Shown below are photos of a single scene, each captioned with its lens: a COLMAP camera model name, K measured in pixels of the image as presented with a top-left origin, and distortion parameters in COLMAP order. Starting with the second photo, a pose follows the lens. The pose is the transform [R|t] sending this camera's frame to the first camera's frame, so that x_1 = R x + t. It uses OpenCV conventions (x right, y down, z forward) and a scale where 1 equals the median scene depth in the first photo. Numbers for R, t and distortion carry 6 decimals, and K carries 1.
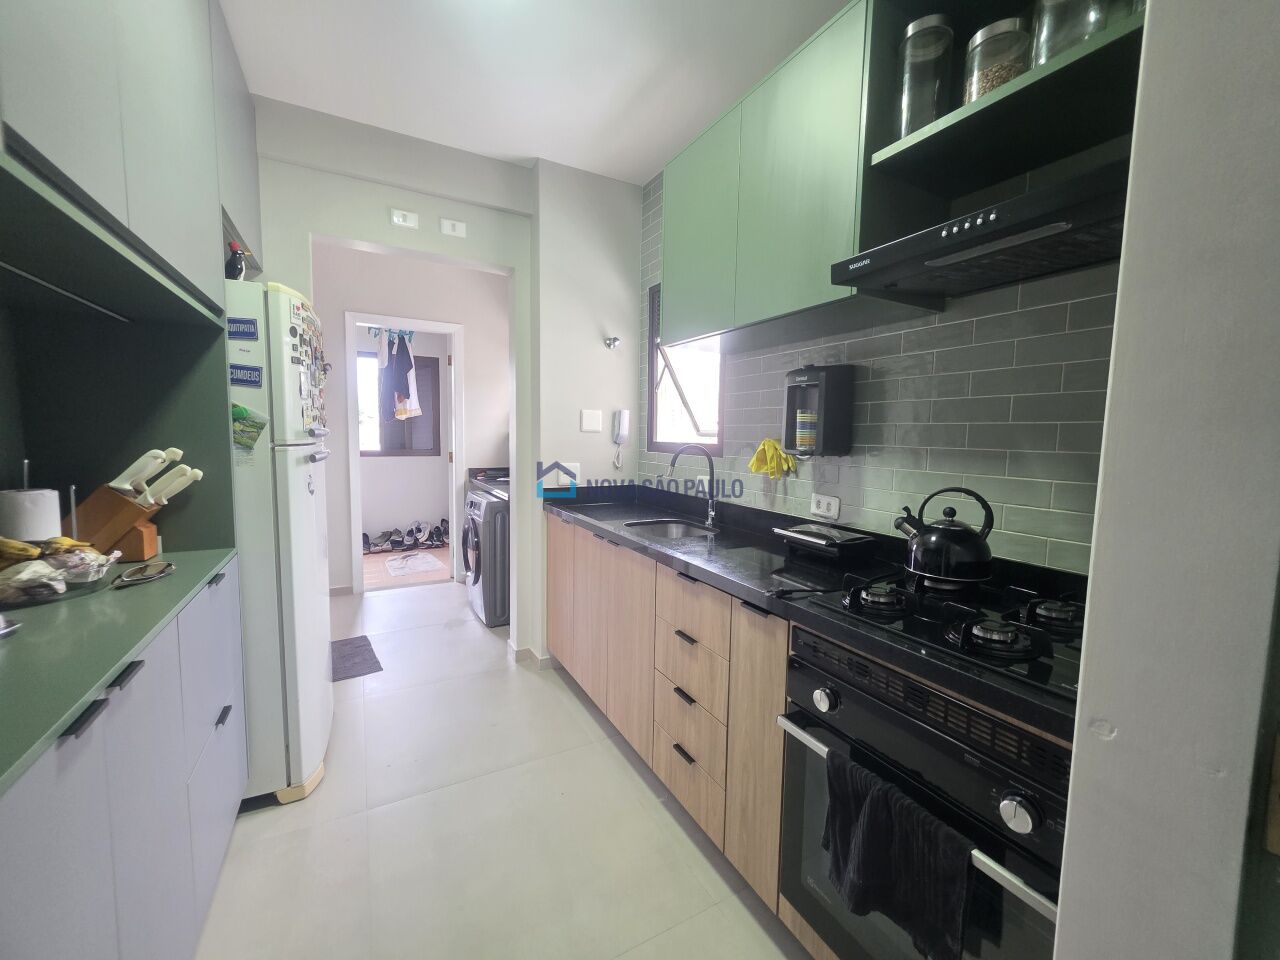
lens RADIAL K [[514.3, 0, 641.5], [0, 514.3, 478.6], [0, 0, 1]] dist [0.003162, 0.000079]
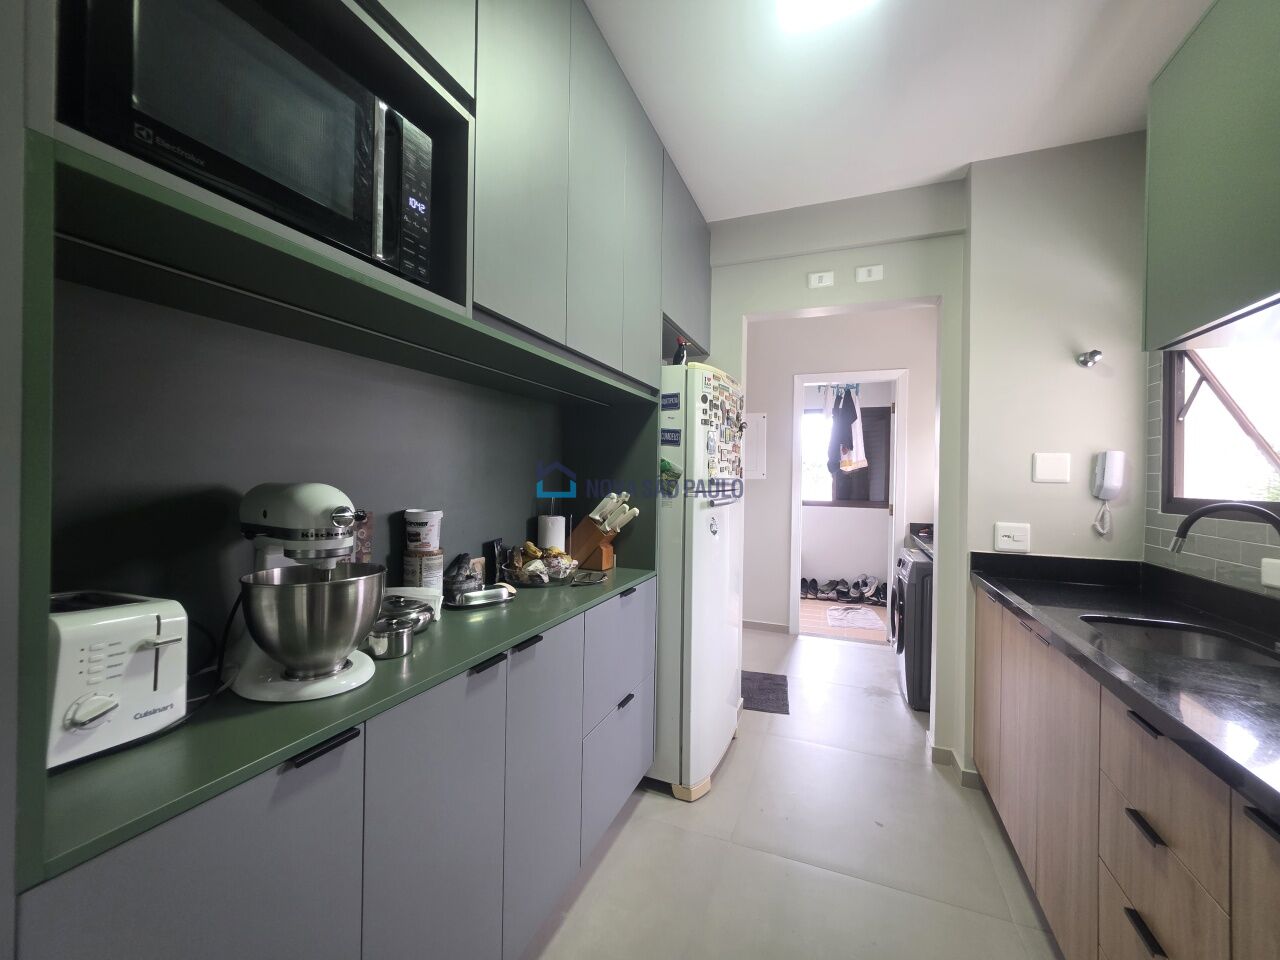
lens RADIAL K [[514.3, 0, 640.5], [0, 514.3, 478.3], [0, 0, 1]] dist [0.003162, 0.000079]
pose [[0.634266, -0.004342, -0.773103, 0.105341], [-0.074520, 0.994985, -0.066726, -0.003748], [0.769515, 0.099934, 0.630761, 0.085692]]
